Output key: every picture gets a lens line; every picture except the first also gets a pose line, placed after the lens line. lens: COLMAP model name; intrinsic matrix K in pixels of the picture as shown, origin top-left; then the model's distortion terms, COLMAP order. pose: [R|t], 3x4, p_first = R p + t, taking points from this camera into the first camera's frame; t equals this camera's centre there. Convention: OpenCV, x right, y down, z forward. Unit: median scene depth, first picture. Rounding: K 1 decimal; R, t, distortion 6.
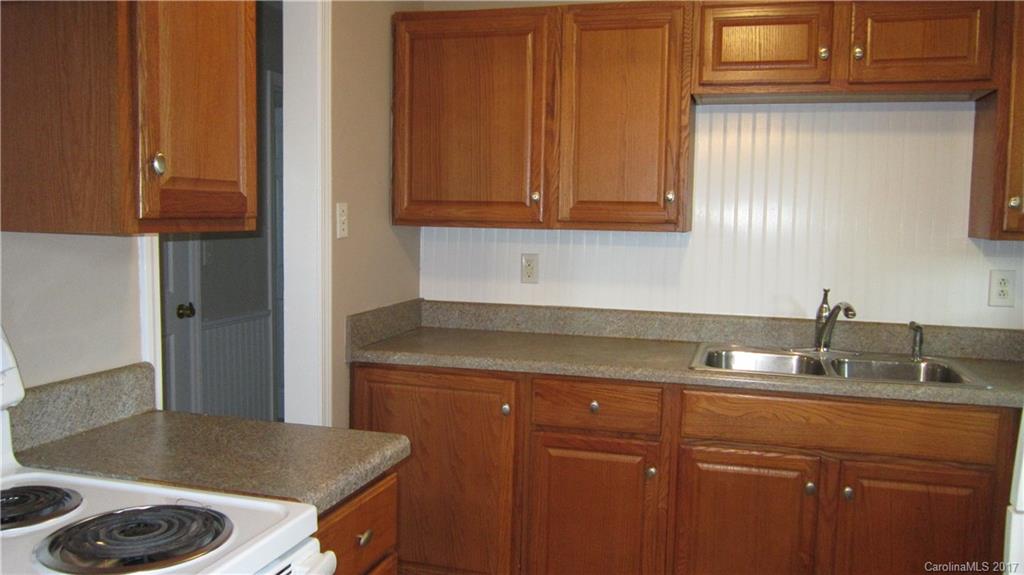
lens RADIAL K [[884.6, 0, 512.0], [0, 884.6, 290.5], [0, 0, 1]] dist [0.003222, 0.017634]
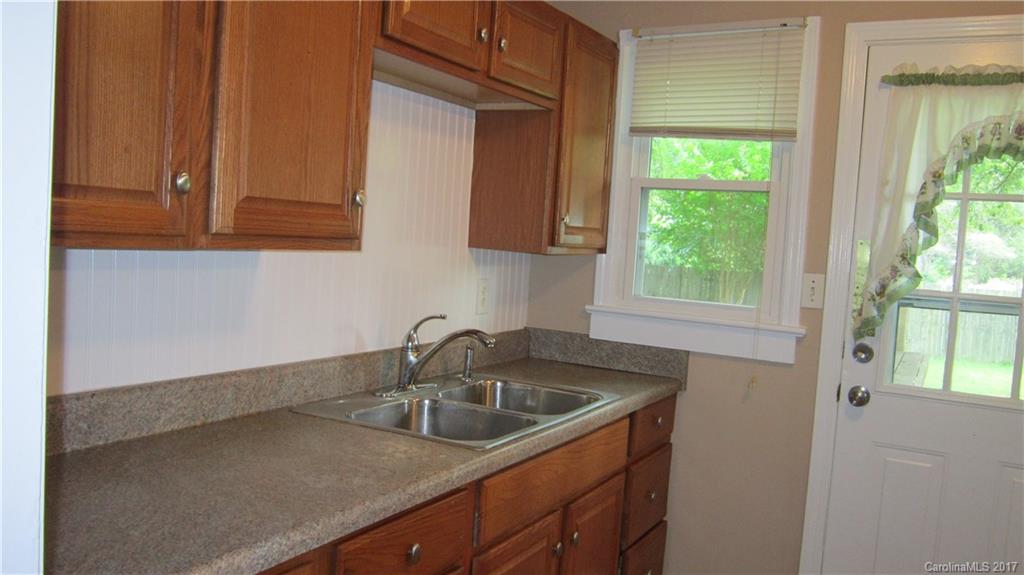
lens RADIAL K [[884.6, 0, 511.7], [0, 884.6, 284.8], [0, 0, 1]] dist [0.003222, 0.017634]
pose [[0.209195, -0.072549, 0.975179, -0.392793], [0.006916, 0.997329, 0.072714, -0.081219], [-0.977850, -0.008467, 0.209138, 0.691936]]
